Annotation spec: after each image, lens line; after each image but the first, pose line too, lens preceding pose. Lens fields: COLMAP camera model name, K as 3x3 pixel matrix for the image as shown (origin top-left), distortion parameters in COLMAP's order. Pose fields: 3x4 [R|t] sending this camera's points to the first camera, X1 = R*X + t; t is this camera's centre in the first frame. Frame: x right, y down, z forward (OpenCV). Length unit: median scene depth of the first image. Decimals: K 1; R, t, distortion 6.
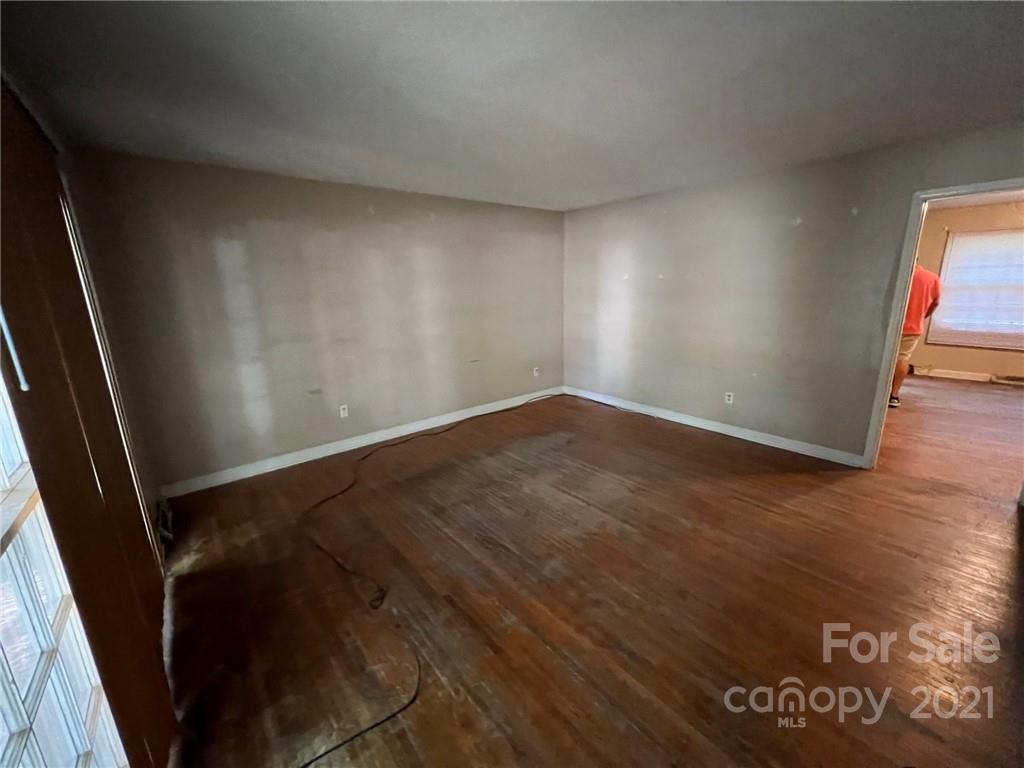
lens RADIAL K [[408.3, 0, 511.9], [0, 408.3, 383.4], [0, 0, 1]] dist [0.011913, 0.000113]
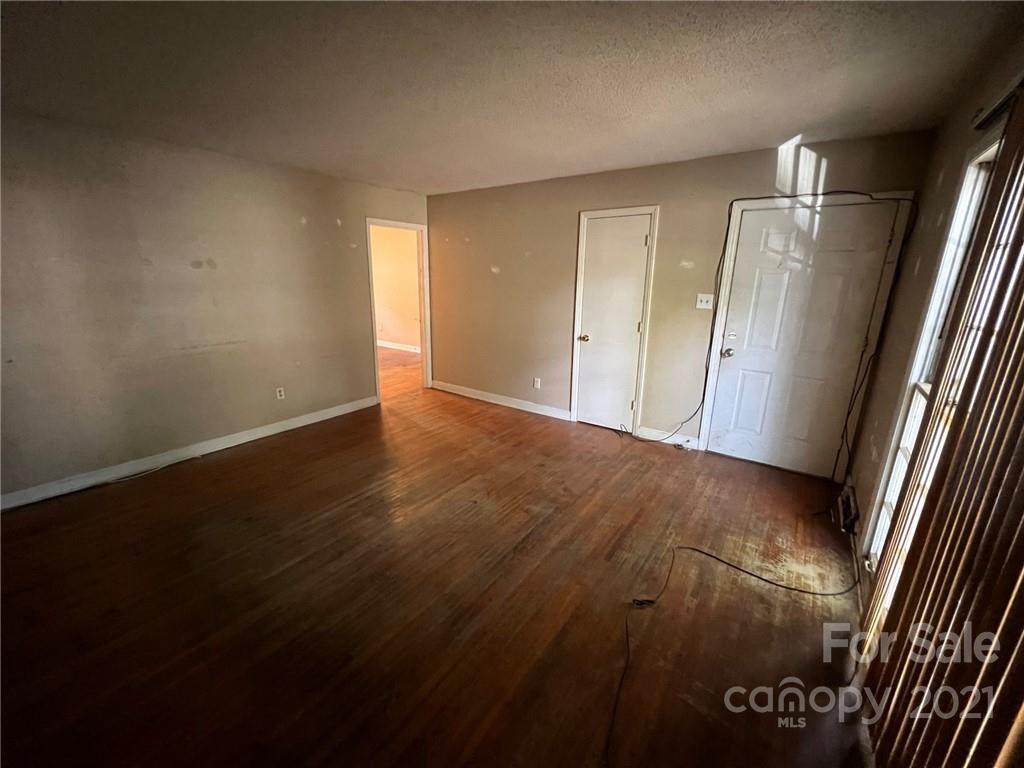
lens RADIAL K [[408.3, 0, 511.5], [0, 408.3, 385.6], [0, 0, 1]] dist [0.011913, 0.000113]
pose [[-0.254815, -0.239452, 0.936874, -0.921827], [0.216565, 0.930114, 0.296627, -0.272539], [-0.942427, 0.278479, -0.185150, 1.190142]]
